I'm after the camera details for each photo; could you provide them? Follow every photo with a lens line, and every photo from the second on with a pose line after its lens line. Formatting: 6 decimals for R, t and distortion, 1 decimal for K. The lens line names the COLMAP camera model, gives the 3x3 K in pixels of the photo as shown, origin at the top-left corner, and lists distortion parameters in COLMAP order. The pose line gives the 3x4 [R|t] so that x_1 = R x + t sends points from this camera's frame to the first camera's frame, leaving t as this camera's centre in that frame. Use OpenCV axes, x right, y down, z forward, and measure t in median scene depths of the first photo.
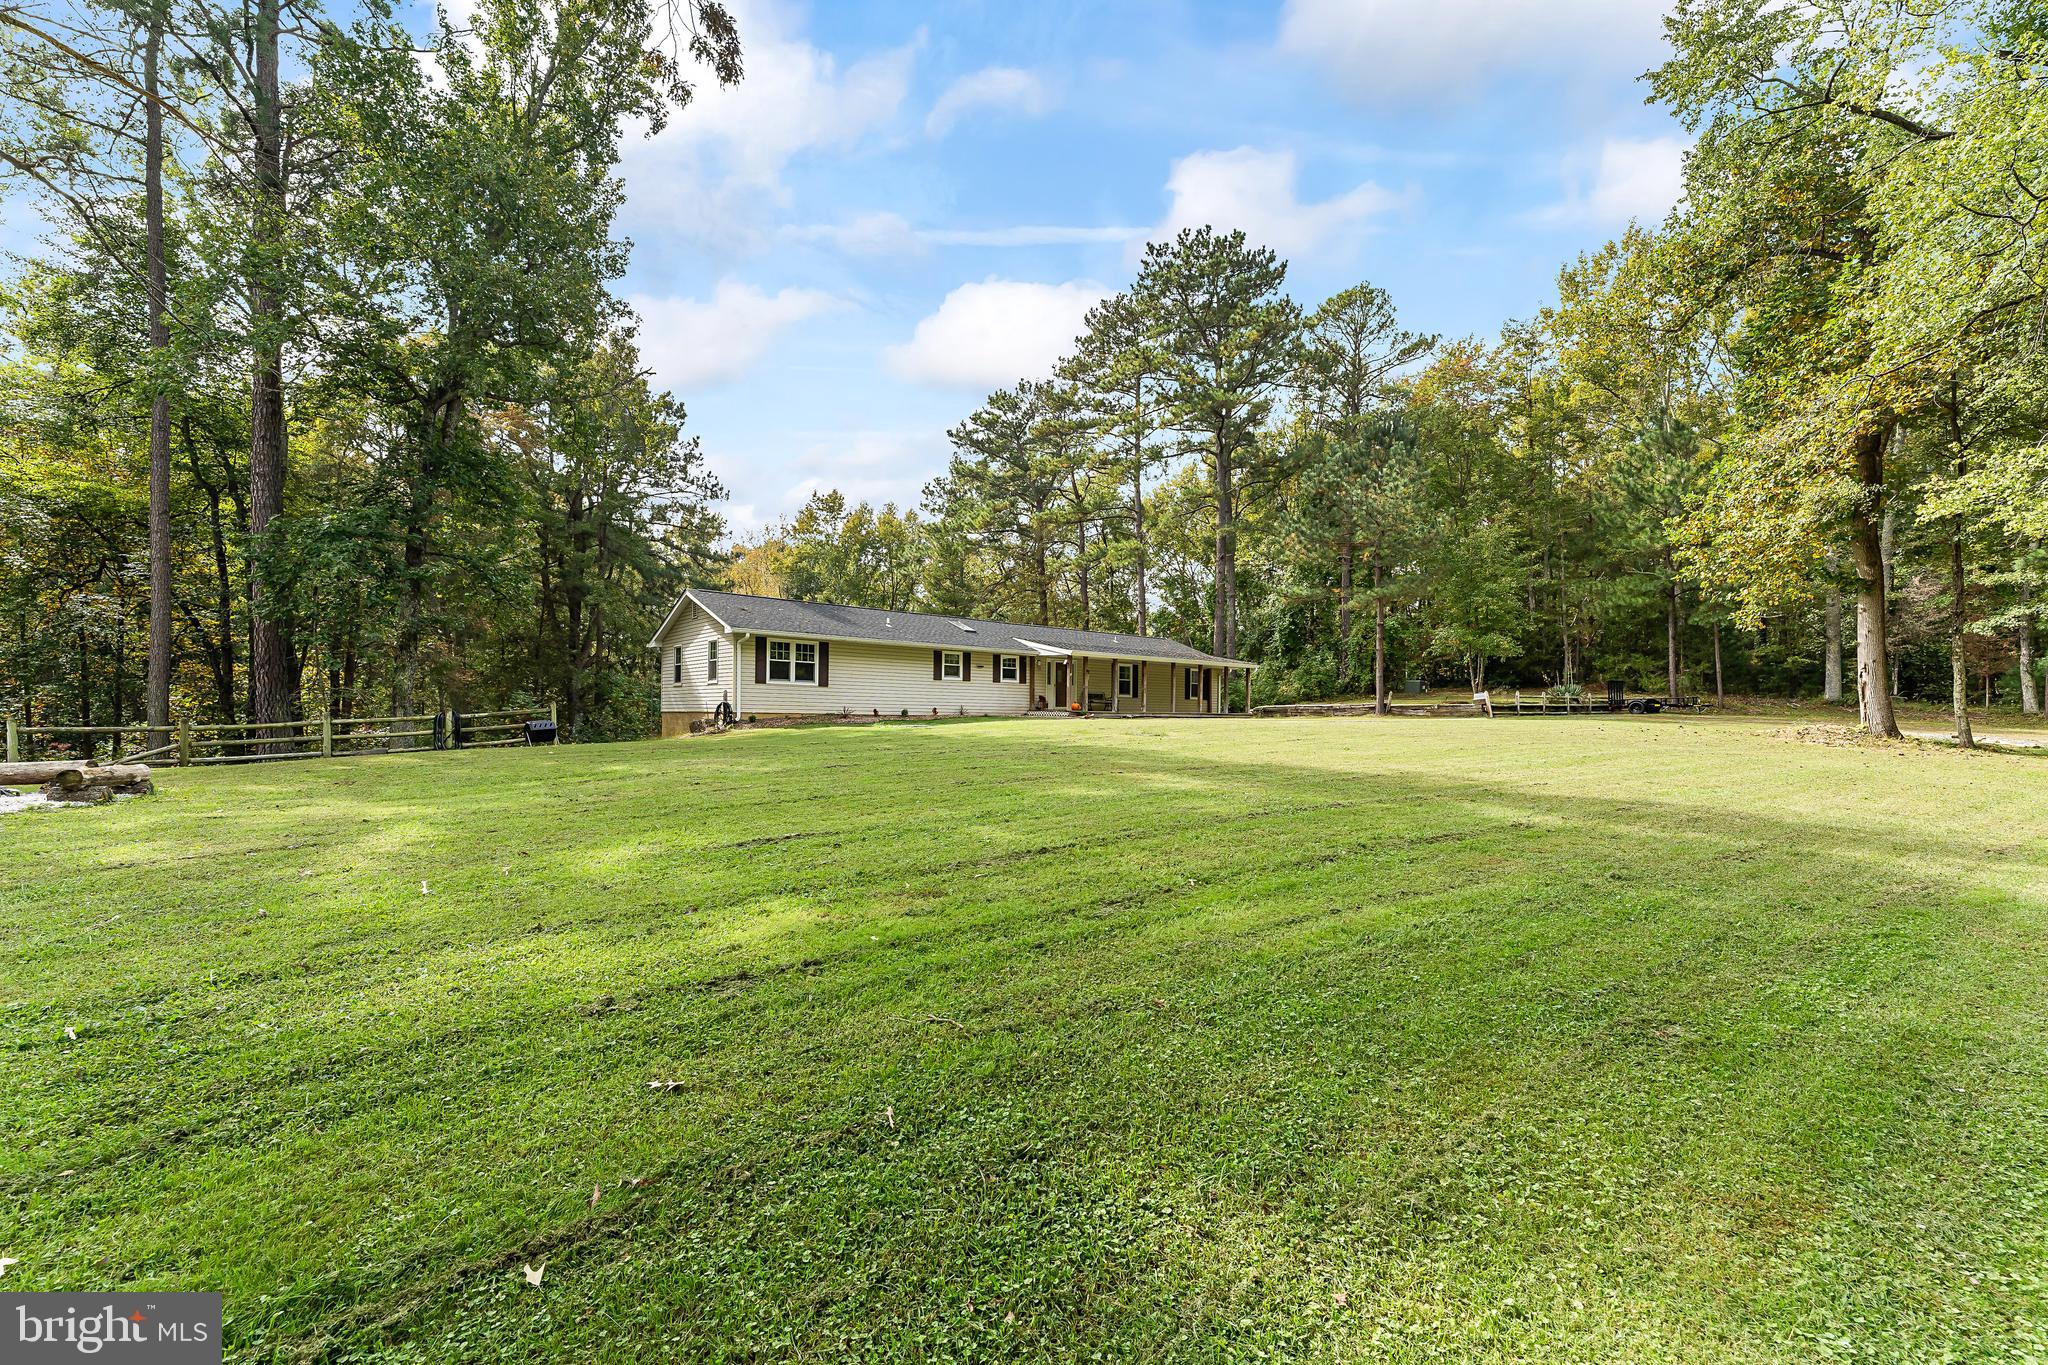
lens RADIAL K [[829.9, 0, 1027.2], [0, 829.9, 695.9], [0, 0, 1]] dist [0.001996, 0.000022]
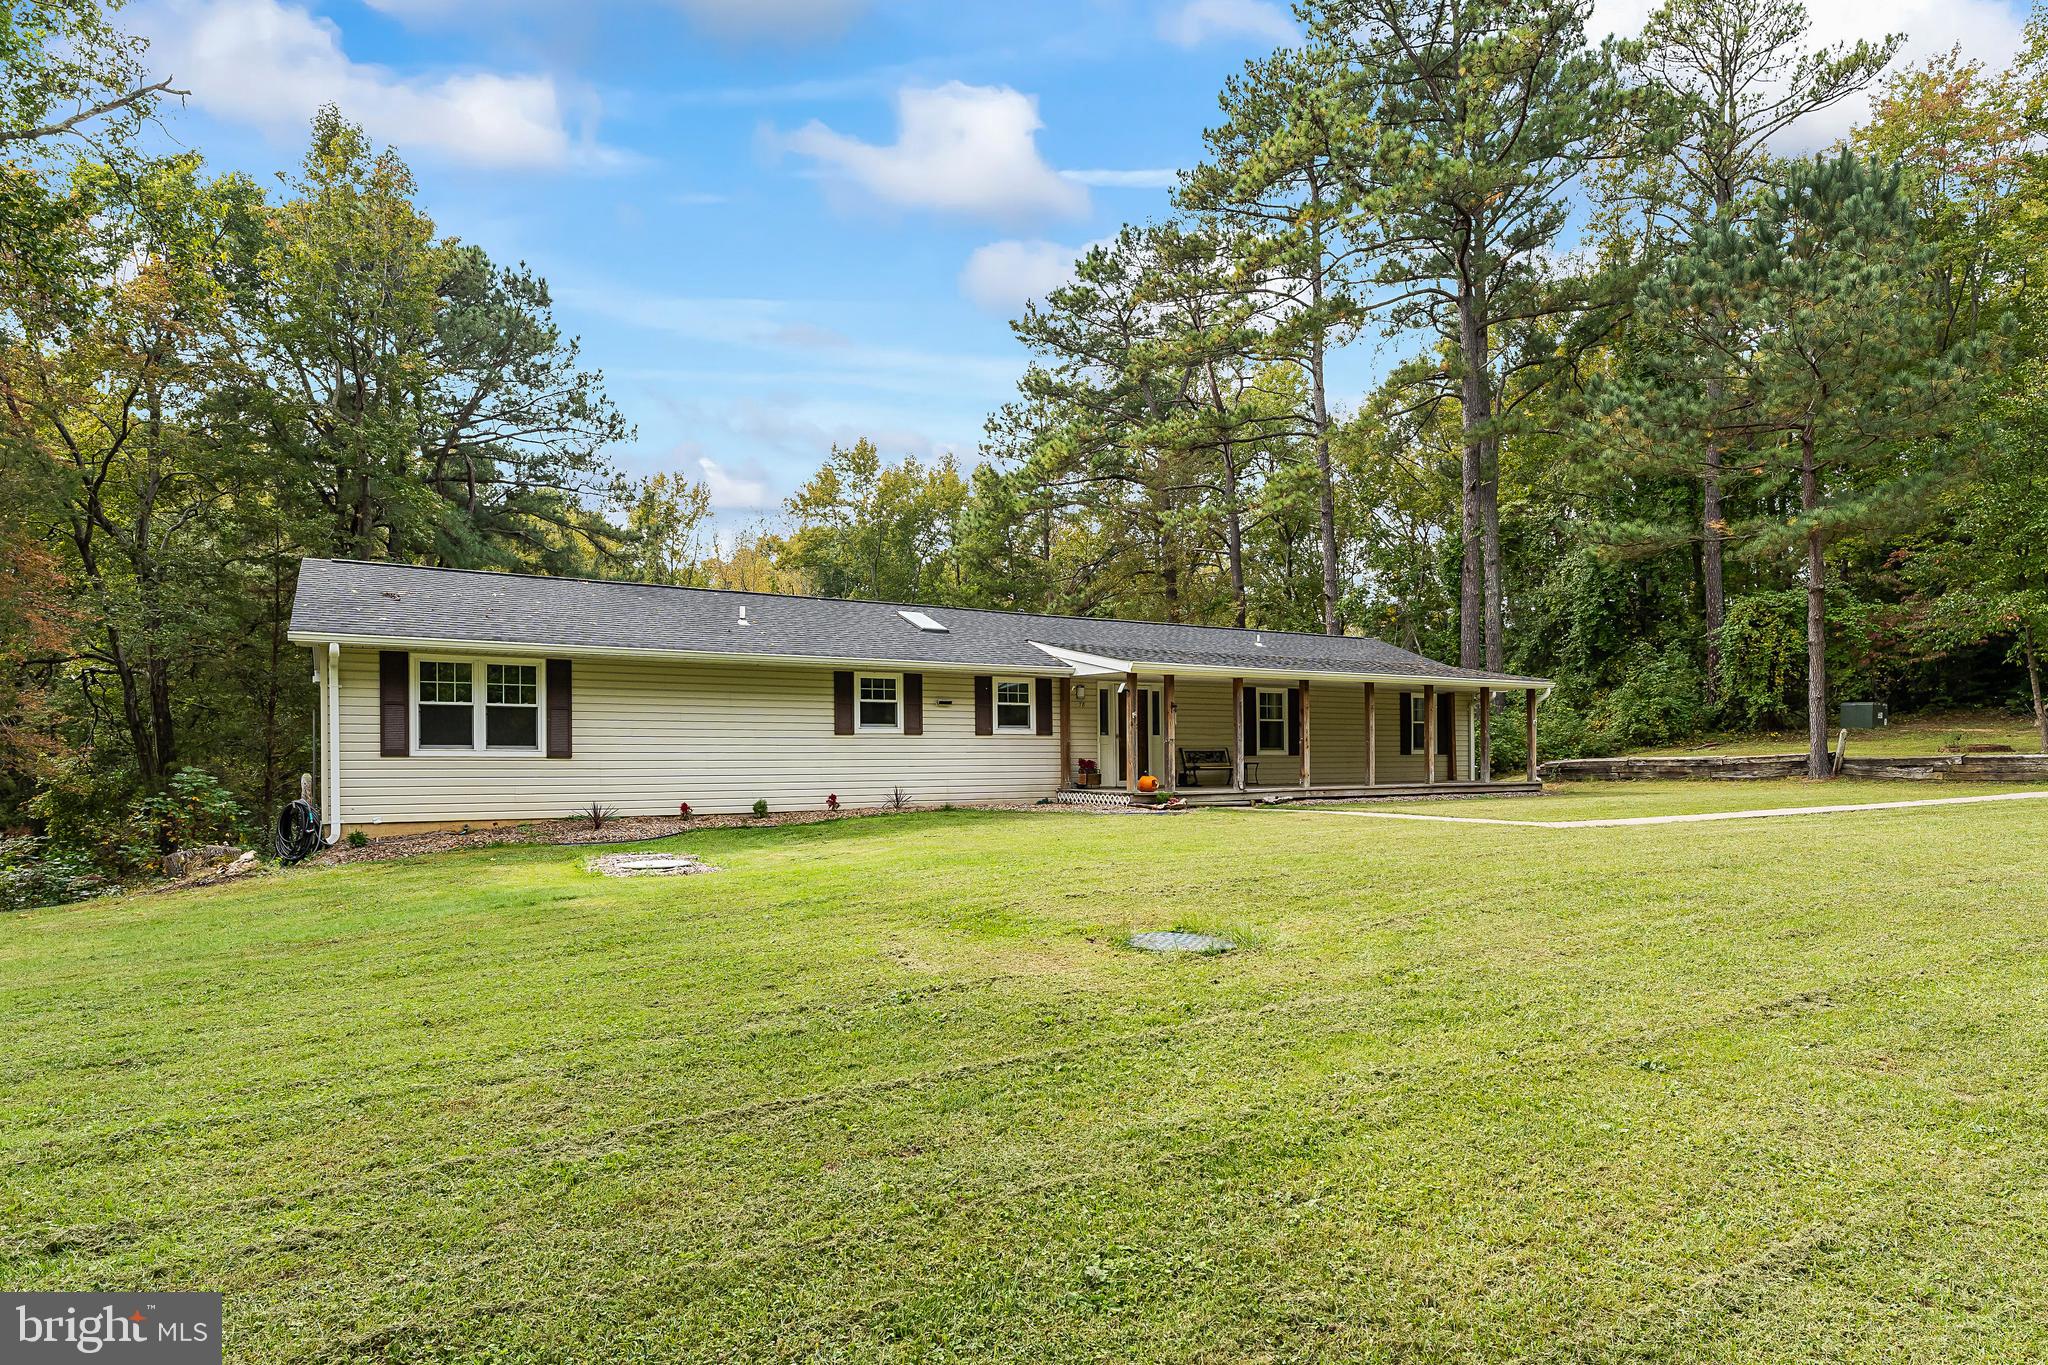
lens RADIAL K [[1104.5, 0, 1058.9], [0, 1104.5, 742.9], [0, 0, 1]] dist [-0.002452, 0.002870]
pose [[0.990652, -0.022868, -0.134485, 0.068010], [0.023736, 0.999706, 0.004859, -0.010196], [0.134334, -0.008006, 0.990904, 0.280319]]
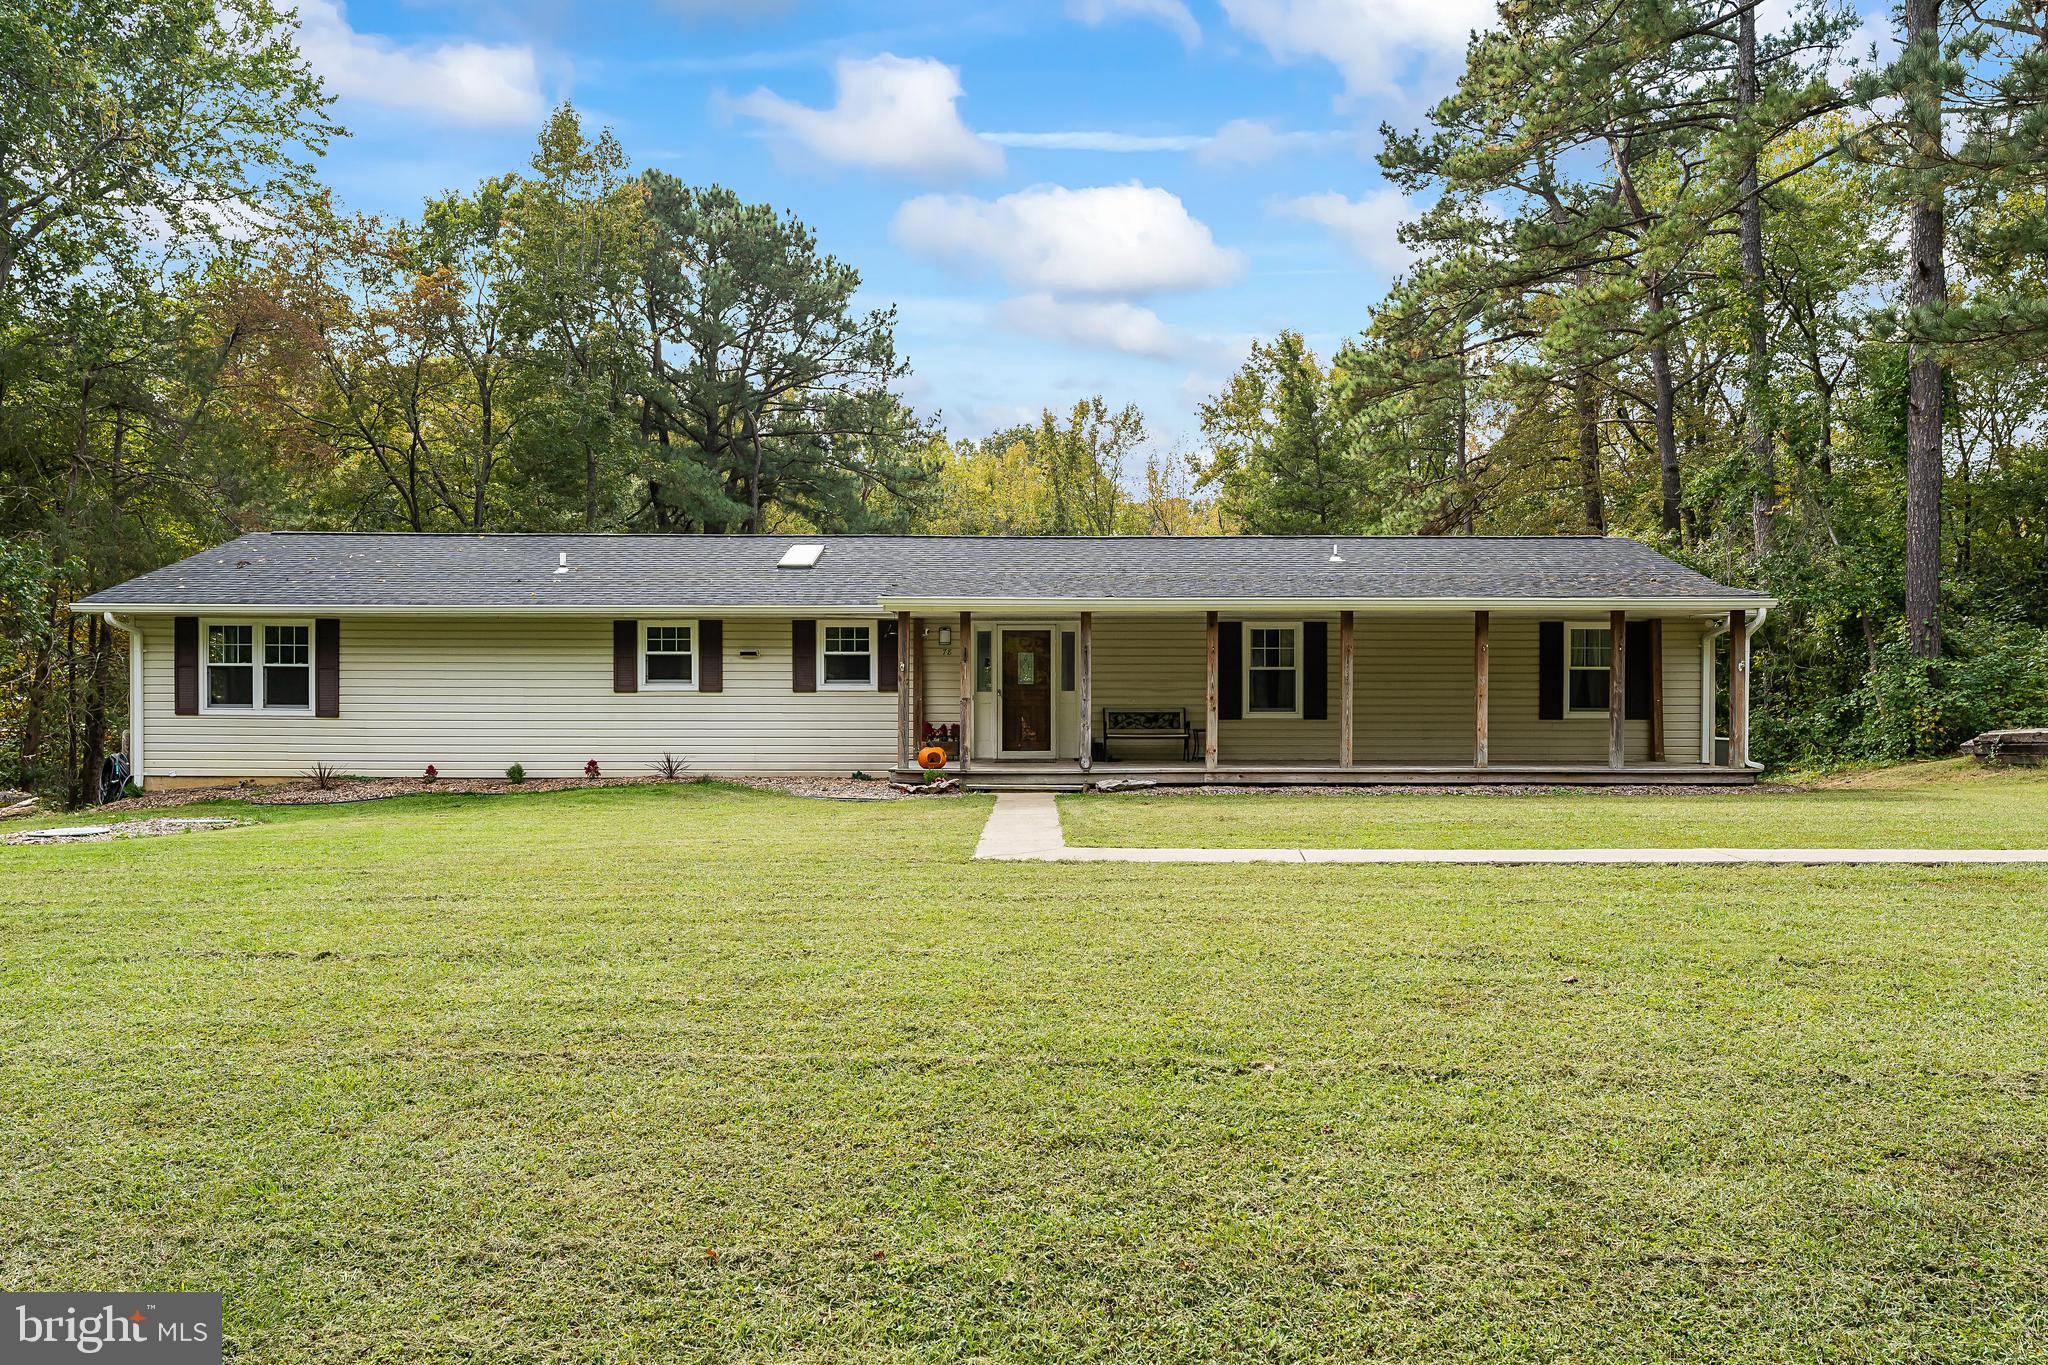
lens RADIAL K [[1276.4, 0, 1032.2], [0, 1276.4, 701.5], [0, 0, 1]] dist [-0.004071, 0.001018]
pose [[0.776524, -0.020078, -0.629767, 0.317234], [0.023606, 0.999718, -0.002766, -0.005565], [0.629645, -0.012719, 0.776779, 0.447429]]
